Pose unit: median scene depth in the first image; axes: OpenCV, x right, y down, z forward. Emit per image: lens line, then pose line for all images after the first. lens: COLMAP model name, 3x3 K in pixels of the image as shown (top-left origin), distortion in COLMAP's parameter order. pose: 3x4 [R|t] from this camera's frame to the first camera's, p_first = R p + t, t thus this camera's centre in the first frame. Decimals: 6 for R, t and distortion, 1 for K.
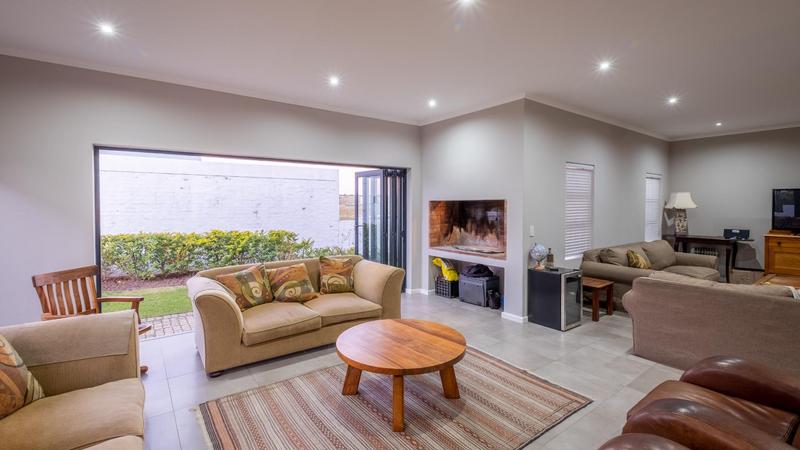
lens RADIAL K [[357.8, 0, 387.6], [0, 357.8, 207.3], [0, 0, 1]] dist [0.001296, -0.001602]
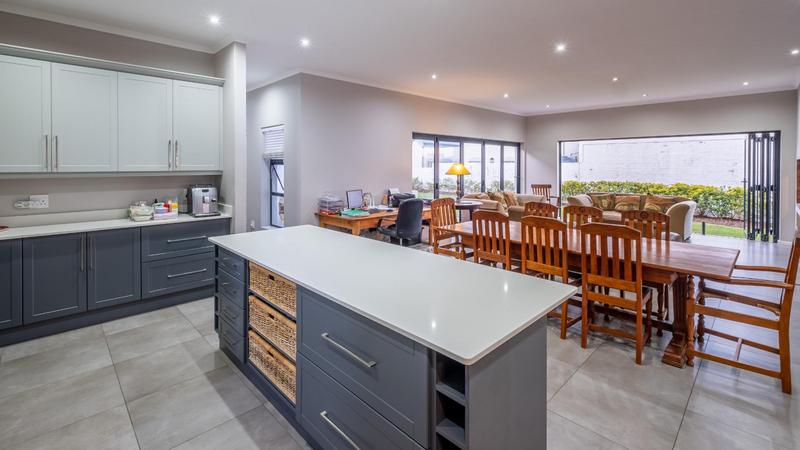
lens RADIAL K [[357.8, 0, 403.0], [0, 357.8, 161.7], [0, 0, 1]] dist [0.001296, -0.001602]
pose [[0.157271, -0.004887, -0.987543, 1.001354], [-0.009832, 0.999930, -0.006514, 0.004525], [0.987507, 0.010734, 0.157212, -0.339724]]
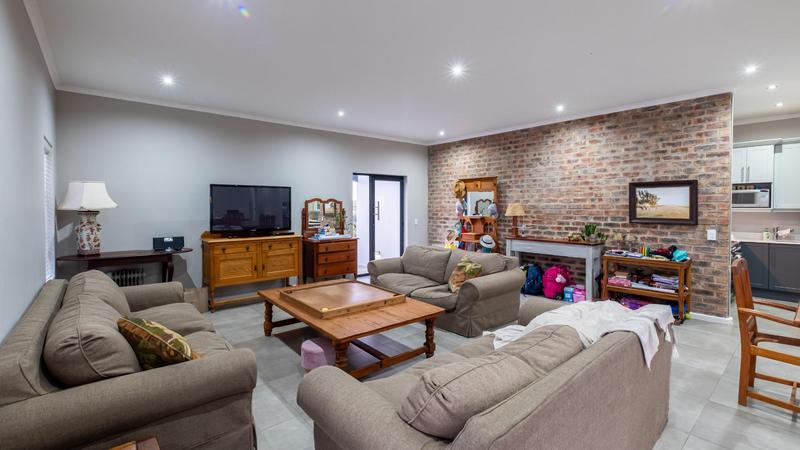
lens RADIAL K [[357.8, 0, 405.6], [0, 357.8, 209.3], [0, 0, 1]] dist [0.001296, -0.001602]
pose [[-0.088922, -0.009803, 0.995990, 0.233697], [0.007656, 0.999915, 0.010525, 0.001131], [-0.996009, 0.008561, -0.088839, 0.659058]]
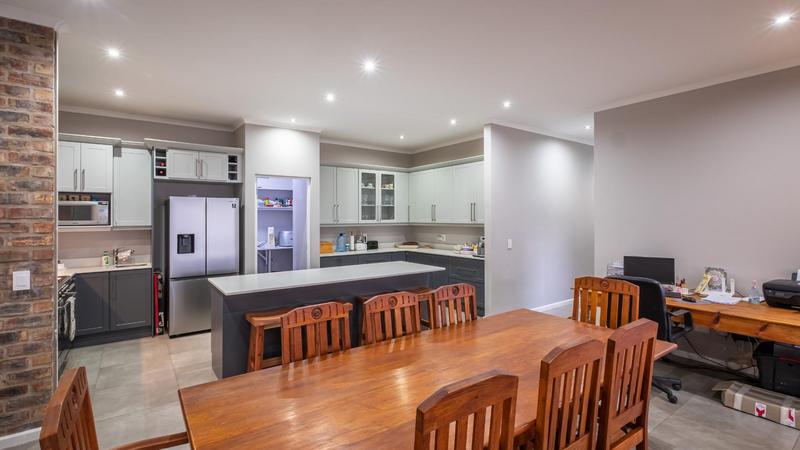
lens RADIAL K [[357.8, 0, 380.6], [0, 357.8, 217.3], [0, 0, 1]] dist [0.001296, -0.001602]
pose [[-0.999750, 0.005503, 0.021649, 0.515427], [0.005652, 0.999961, 0.006814, -0.004108], [-0.021611, 0.006934, -0.999742, 0.340784]]
